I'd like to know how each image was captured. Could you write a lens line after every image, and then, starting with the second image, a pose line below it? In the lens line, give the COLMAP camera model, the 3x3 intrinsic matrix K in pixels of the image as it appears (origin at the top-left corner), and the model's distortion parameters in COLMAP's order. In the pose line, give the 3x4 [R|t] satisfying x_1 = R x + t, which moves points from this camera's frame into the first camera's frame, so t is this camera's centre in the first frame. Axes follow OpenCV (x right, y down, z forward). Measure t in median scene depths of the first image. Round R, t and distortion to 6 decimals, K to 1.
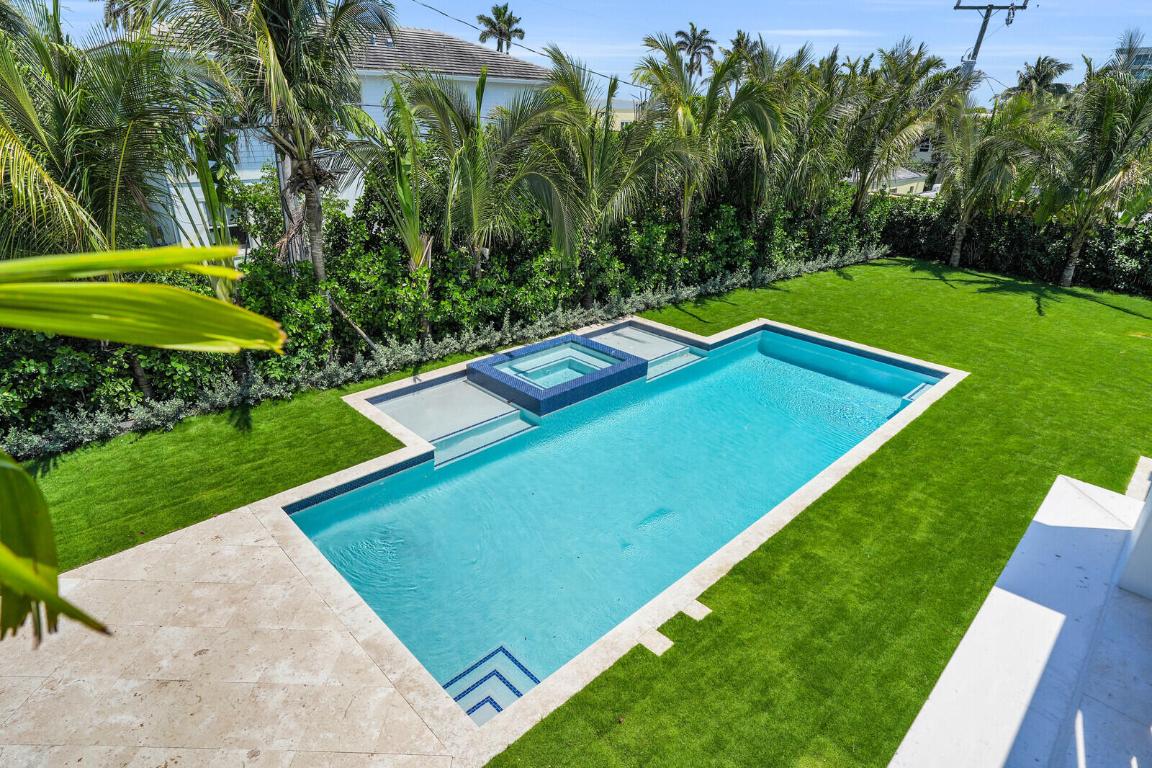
lens RADIAL K [[595.2, 0, 576.8], [0, 595.2, 402.1], [0, 0, 1]] dist [-0.025741, 0.000095]
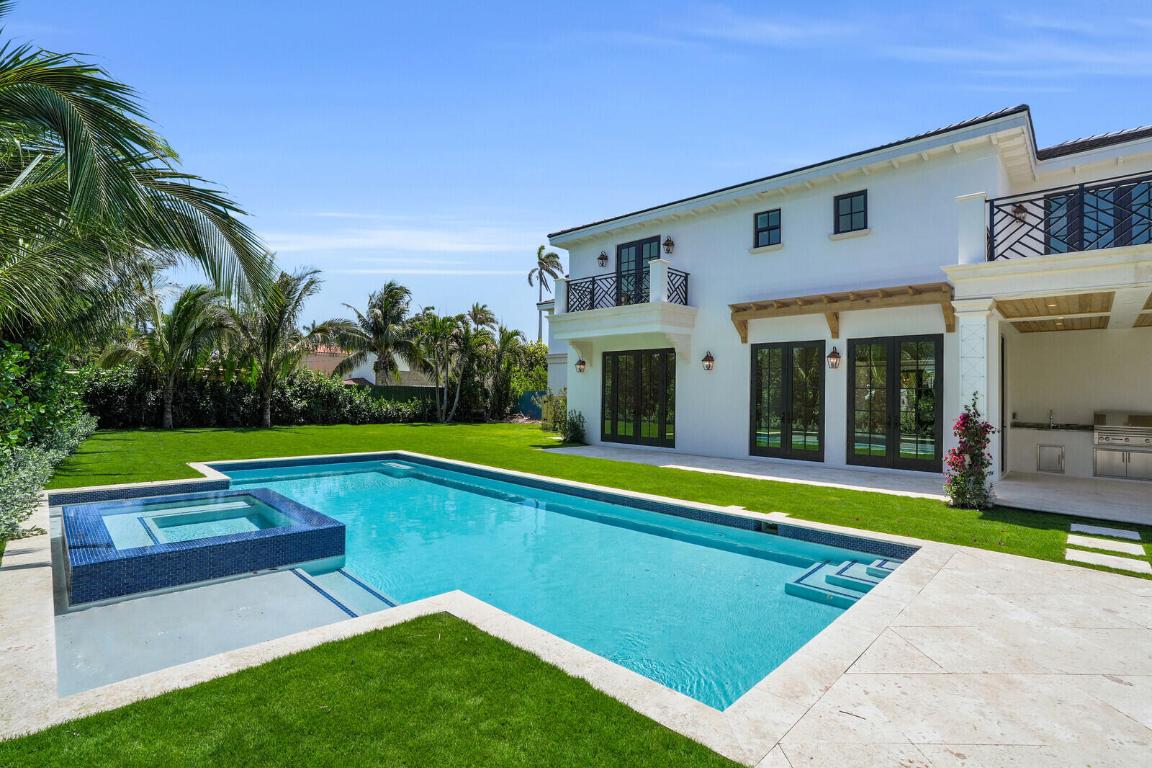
lens RADIAL K [[572.5, 0, 576.0], [0, 572.5, 384.0], [0, 0, 1]] dist [-0.067715, 0.000111]
pose [[-0.023681, 0.006727, 0.999697, -0.360840], [0.413285, 0.910594, 0.003662, -0.021999], [-0.910294, 0.413247, -0.024344, 0.430500]]
